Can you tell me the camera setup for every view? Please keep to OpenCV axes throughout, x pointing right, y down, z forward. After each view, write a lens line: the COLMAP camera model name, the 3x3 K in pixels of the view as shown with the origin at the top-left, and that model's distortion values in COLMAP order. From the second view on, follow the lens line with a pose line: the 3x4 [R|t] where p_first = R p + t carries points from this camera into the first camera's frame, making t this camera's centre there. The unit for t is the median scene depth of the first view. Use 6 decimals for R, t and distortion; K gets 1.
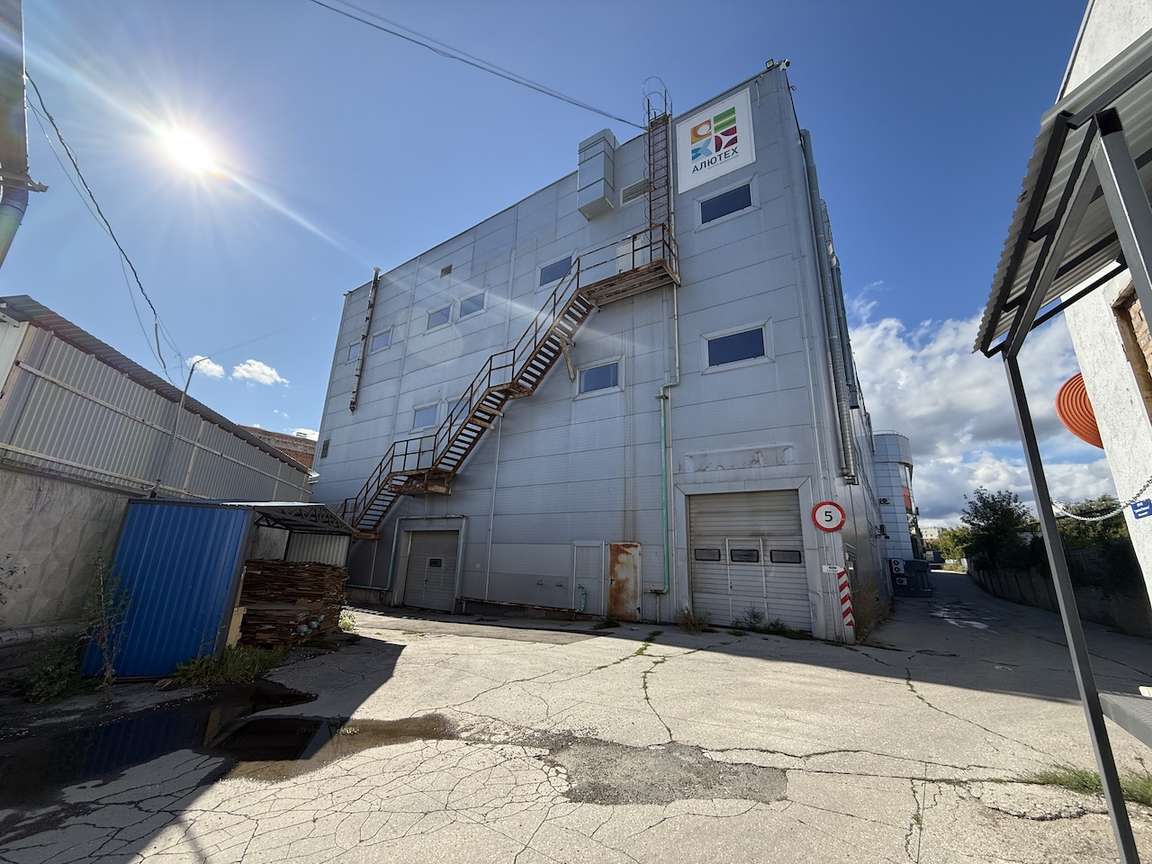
lens RADIAL K [[459.9, 0, 584.3], [0, 459.9, 430.2], [0, 0, 1]] dist [0.008179, -0.000075]
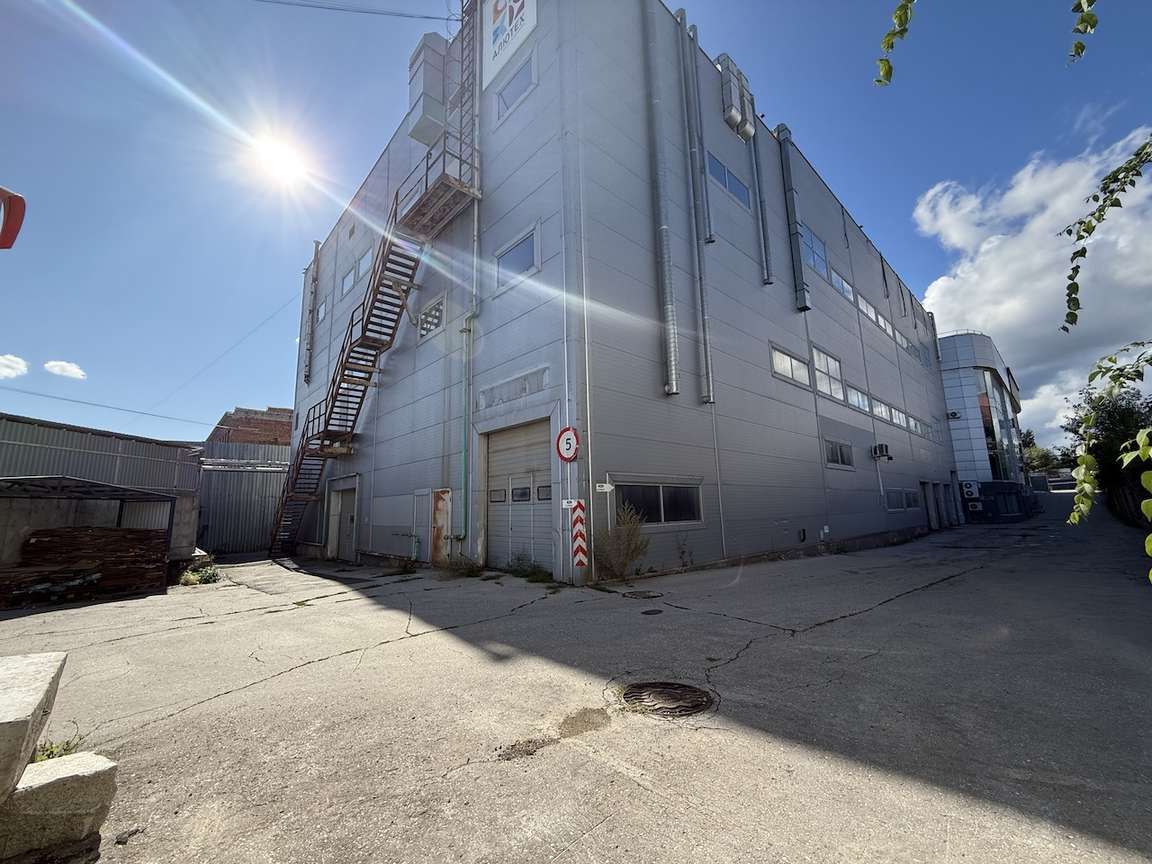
lens RADIAL K [[459.9, 0, 575.9], [0, 459.9, 429.0], [0, 0, 1]] dist [0.008179, -0.000075]
pose [[0.972763, -0.096376, -0.210816, 0.520154], [0.118261, 0.988545, 0.093769, 0.057486], [0.199364, -0.116147, 0.973018, 0.122401]]
